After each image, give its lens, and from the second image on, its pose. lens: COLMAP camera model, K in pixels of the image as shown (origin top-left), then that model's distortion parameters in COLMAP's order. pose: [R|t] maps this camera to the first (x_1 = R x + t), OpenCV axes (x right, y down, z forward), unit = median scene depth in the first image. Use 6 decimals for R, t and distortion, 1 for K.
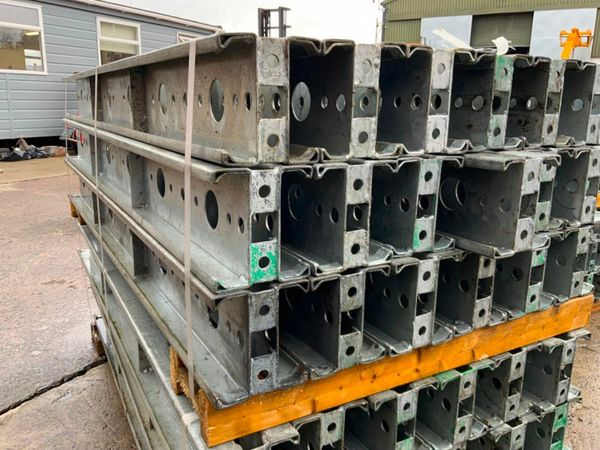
lens RADIAL K [[499.4, 0, 300.0], [0, 499.4, 225.0], [0, 0, 1]] dist [0.093362, -0.184865]
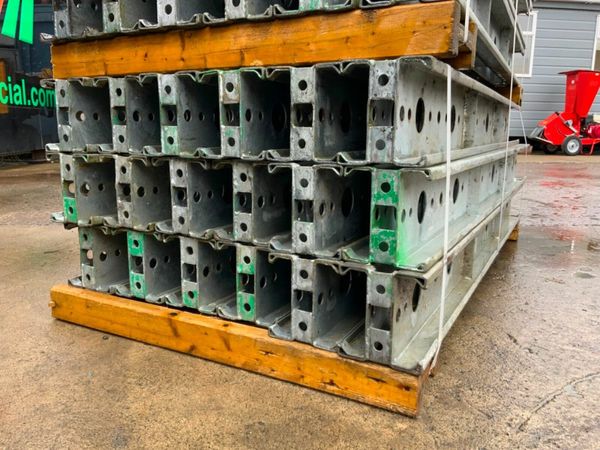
lens RADIAL K [[499.4, 0, 300.0], [0, 499.4, 225.0], [0, 0, 1]] dist [0.093362, -0.184865]
pose [[0.545724, 0.142515, -0.825757, 0.149653], [-0.200500, 0.979015, 0.036459, 0.062228], [0.813625, 0.145667, 0.562846, 0.073635]]
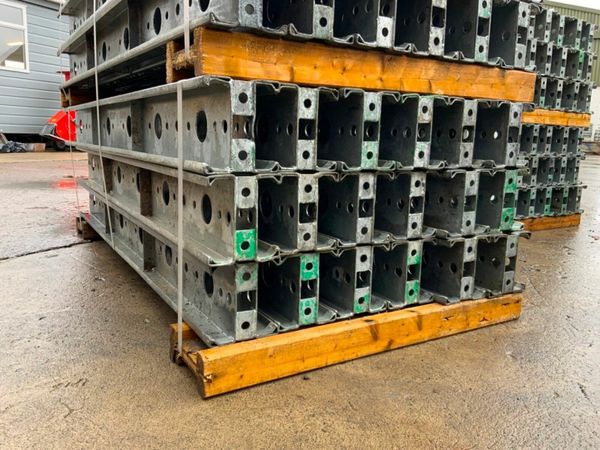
lens RADIAL K [[499.4, 0, 300.0], [0, 499.4, 225.0], [0, 0, 1]] dist [0.093362, -0.184865]
pose [[0.999067, 0.001304, 0.043174, -0.000468], [0.001526, 0.997855, -0.065446, 0.079530], [-0.043167, 0.065451, 0.996922, -0.014358]]
